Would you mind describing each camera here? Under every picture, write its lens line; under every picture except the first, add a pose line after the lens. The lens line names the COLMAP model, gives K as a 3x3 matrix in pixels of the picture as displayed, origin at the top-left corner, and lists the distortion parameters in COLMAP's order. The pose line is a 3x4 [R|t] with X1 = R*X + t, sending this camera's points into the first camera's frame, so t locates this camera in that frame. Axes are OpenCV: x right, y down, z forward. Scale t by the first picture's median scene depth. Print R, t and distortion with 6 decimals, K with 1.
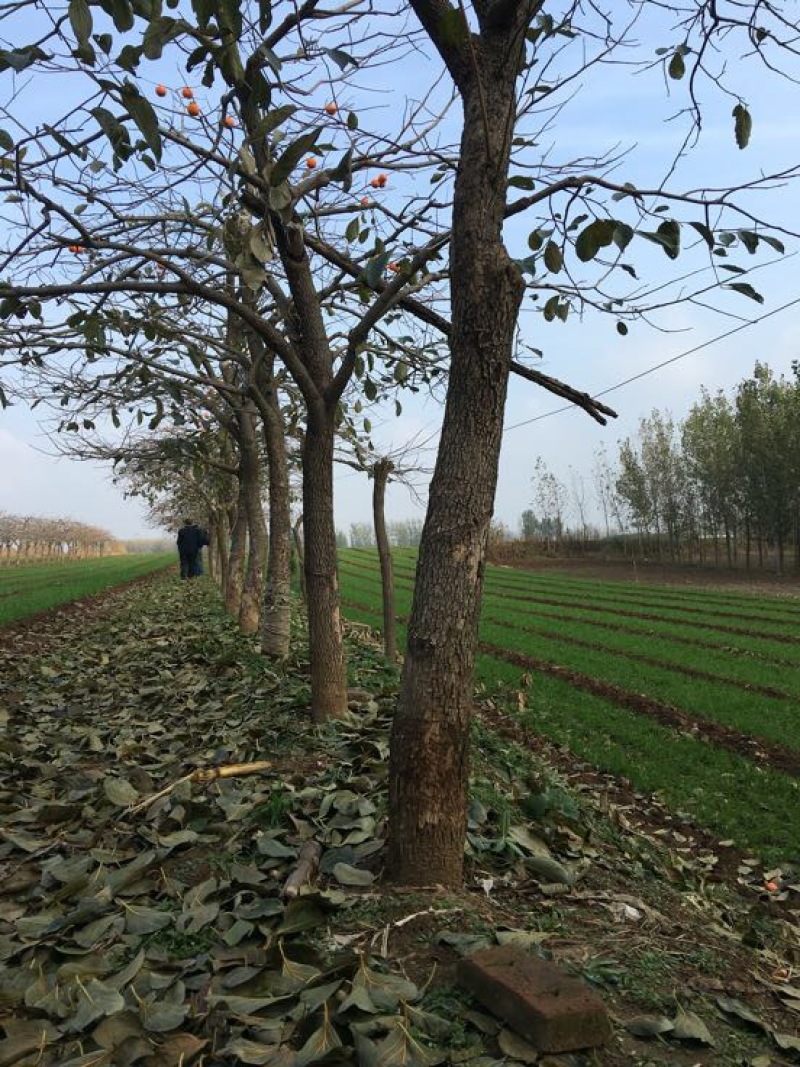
lens RADIAL K [[892.5, 0, 390.4], [0, 892.5, 513.3], [0, 0, 1]] dist [0.124046, -0.179633]
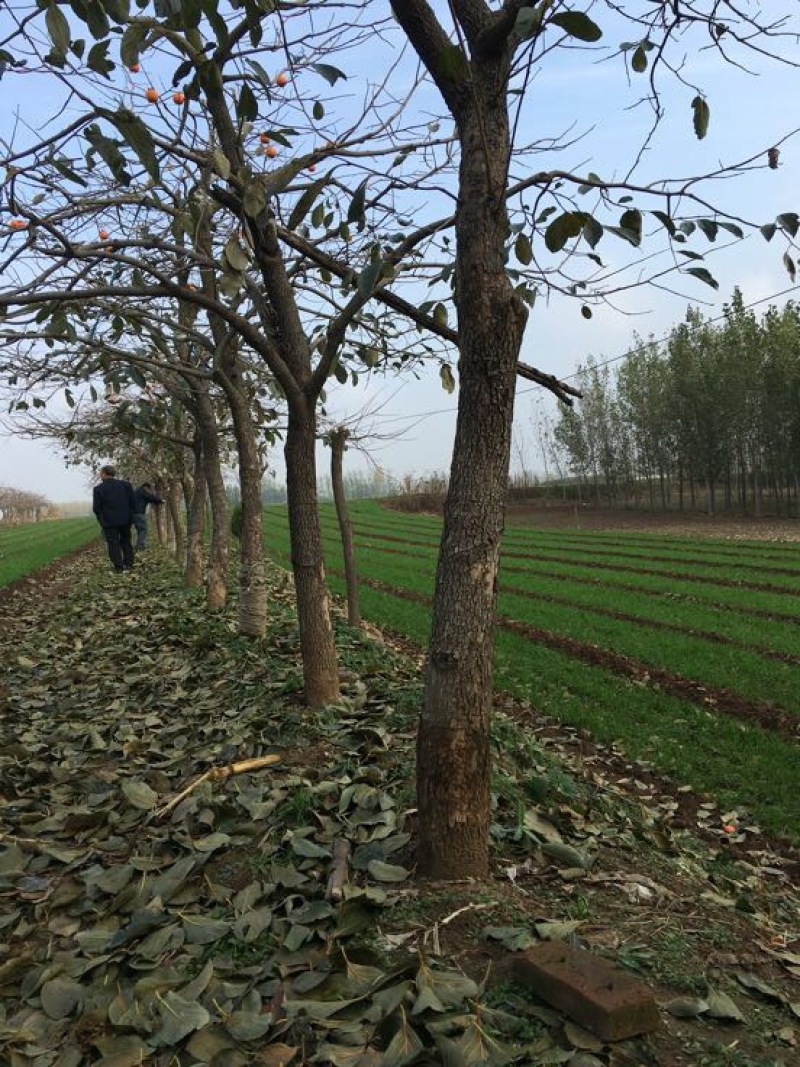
lens RADIAL K [[892.5, 0, 390.4], [0, 892.5, 513.3], [0, 0, 1]] dist [0.124046, -0.179633]
pose [[0.997080, -0.037494, 0.066525, -0.047375], [0.033700, 0.997791, 0.057255, -0.045076], [-0.068525, -0.054846, 0.996141, -0.027053]]
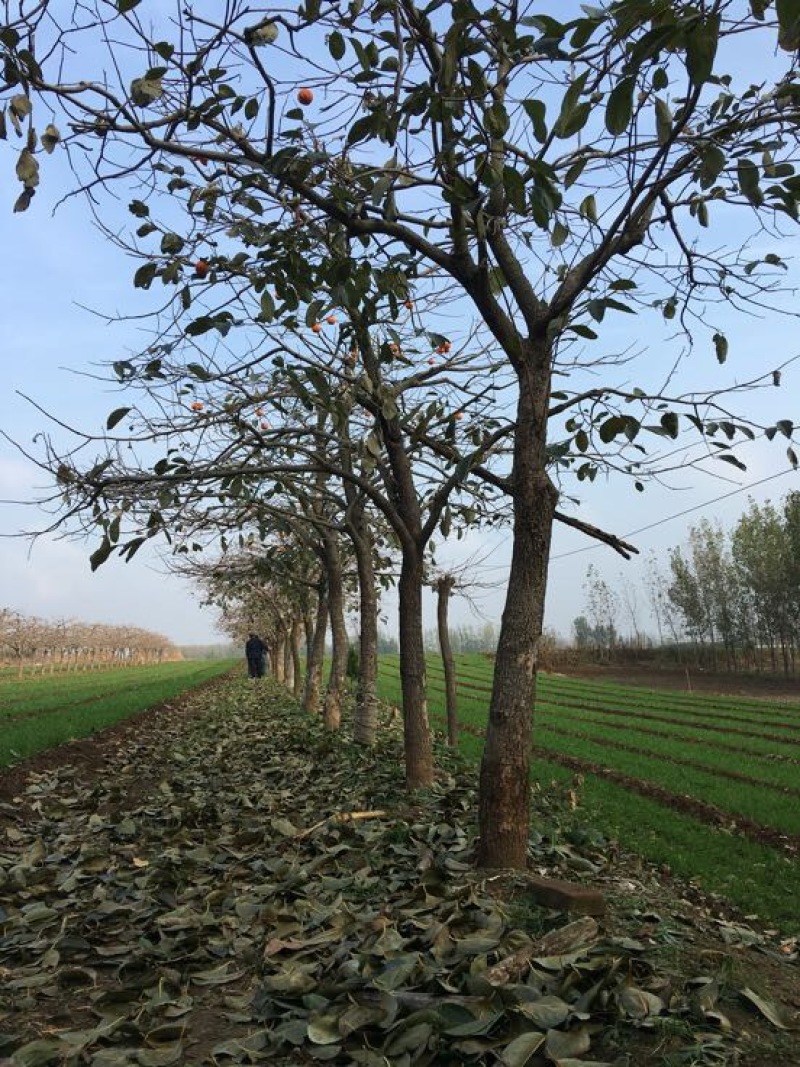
lens RADIAL K [[901.9, 0, 406.2], [0, 901.9, 505.6], [0, 0, 1]] dist [0.105146, -0.005192]
pose [[0.999319, -0.000924, -0.036886, -0.035932], [-0.003664, 0.992259, -0.124134, -0.013455], [0.036715, 0.124185, 0.991580, -0.342561]]
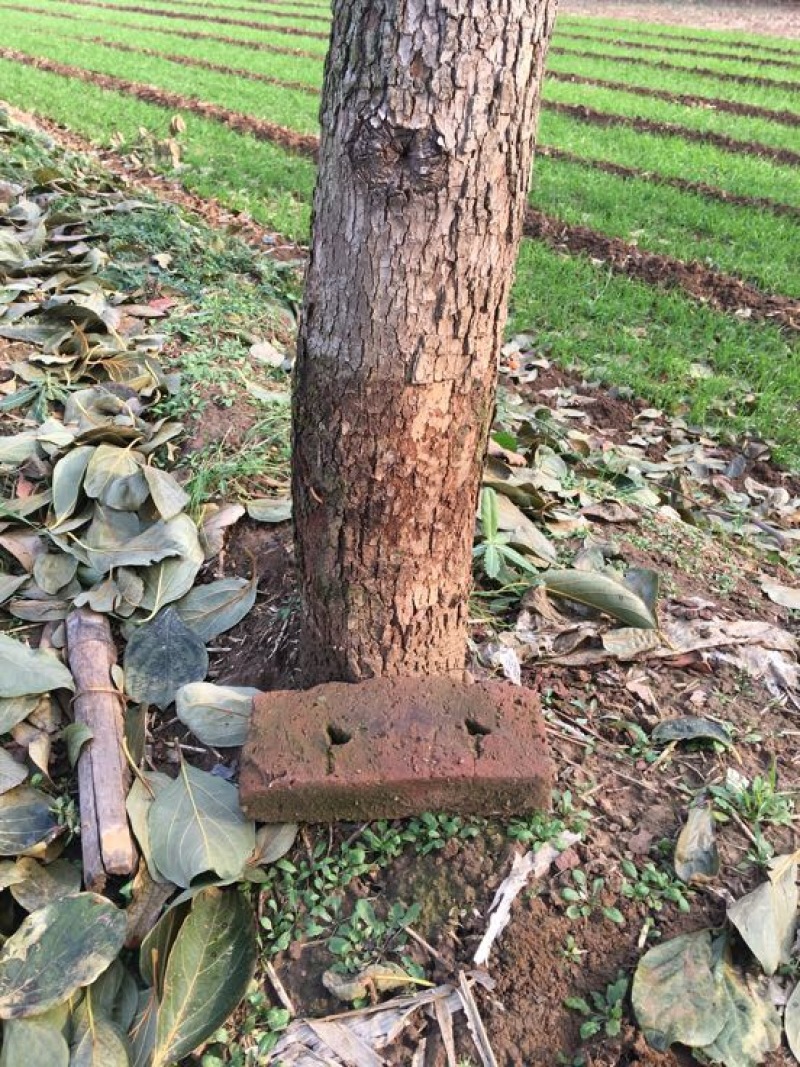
lens RADIAL K [[881.5, 0, 400.0], [0, 881.5, 533.5], [0, 0, 1]] dist [0.113065, -0.179991]
pose [[0.912647, -0.211266, 0.349918, -0.049586], [-0.033138, 0.815009, 0.578500, 0.038716], [-0.407404, -0.539562, 0.736814, 0.353276]]
